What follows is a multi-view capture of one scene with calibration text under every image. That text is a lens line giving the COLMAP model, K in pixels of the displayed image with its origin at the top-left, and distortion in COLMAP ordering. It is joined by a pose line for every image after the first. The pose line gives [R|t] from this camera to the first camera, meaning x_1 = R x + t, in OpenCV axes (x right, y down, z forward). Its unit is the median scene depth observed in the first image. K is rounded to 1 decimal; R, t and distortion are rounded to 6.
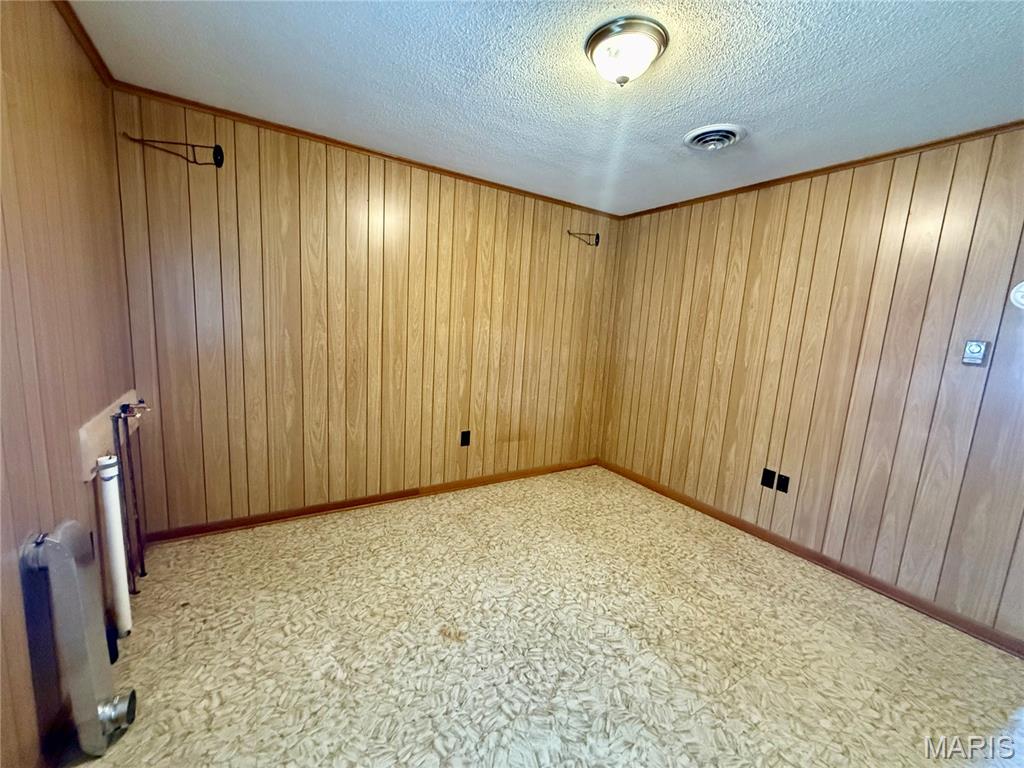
lens RADIAL K [[407.8, 0, 508.7], [0, 407.8, 383.0], [0, 0, 1]] dist [-0.001100, 0.000148]
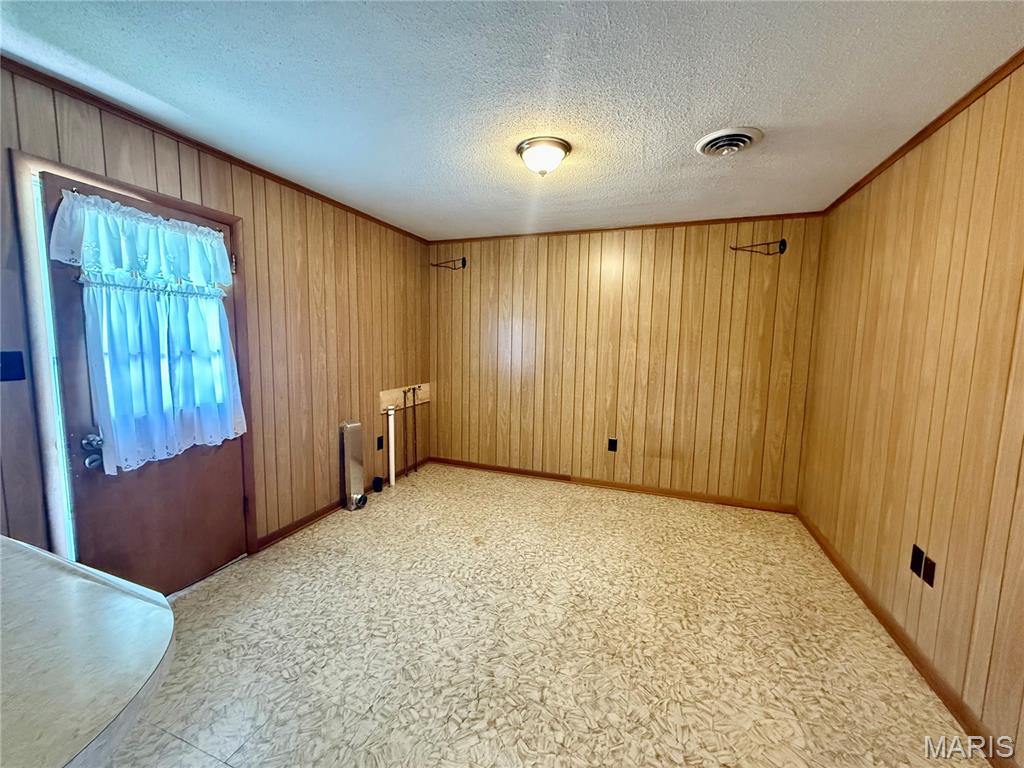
lens RADIAL K [[407.8, 0, 508.7], [0, 407.8, 383.0], [0, 0, 1]] dist [-0.001100, 0.000148]
pose [[0.610467, 0.033773, -0.791321, 0.701657], [-0.099694, 0.994421, -0.034468, 0.034273], [0.785742, 0.099931, 0.610428, 0.045372]]
